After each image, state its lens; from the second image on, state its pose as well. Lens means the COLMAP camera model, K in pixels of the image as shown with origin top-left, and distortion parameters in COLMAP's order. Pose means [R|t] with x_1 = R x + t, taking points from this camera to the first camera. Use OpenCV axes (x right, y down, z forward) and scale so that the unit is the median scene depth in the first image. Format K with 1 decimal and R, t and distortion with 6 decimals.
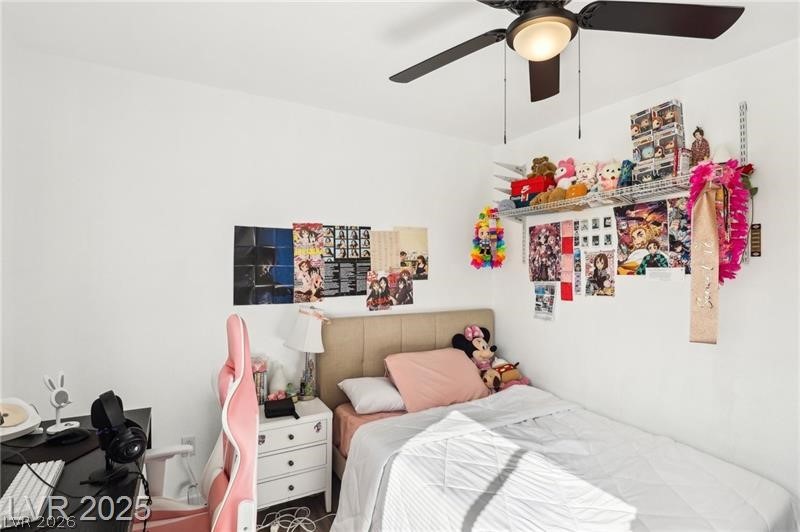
lens RADIAL K [[379.6, 0, 403.7], [0, 379.6, 274.0], [0, 0, 1]] dist [-0.018974, -0.000364]
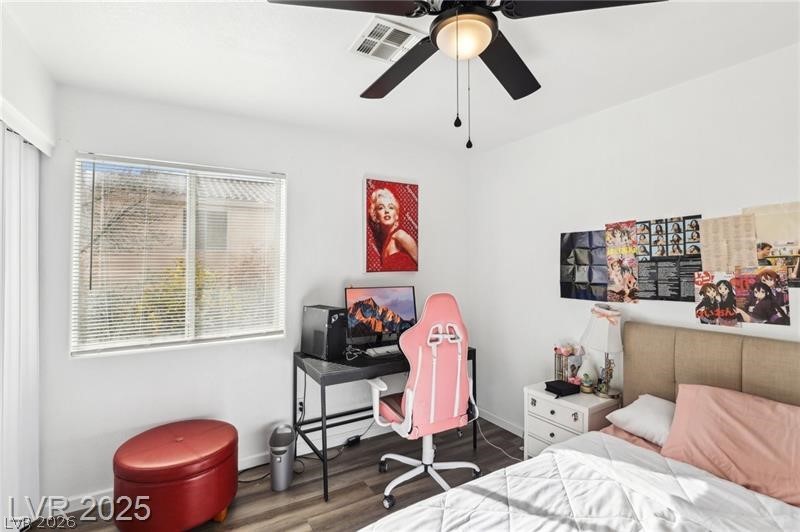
lens RADIAL K [[379.6, 0, 404.4], [0, 379.6, 261.0], [0, 0, 1]] dist [-0.018974, -0.000364]
pose [[0.045496, -0.007235, -0.998938, 0.666967], [-0.003570, 0.999966, -0.007405, -0.022513], [0.998958, 0.003903, 0.045468, 0.373489]]
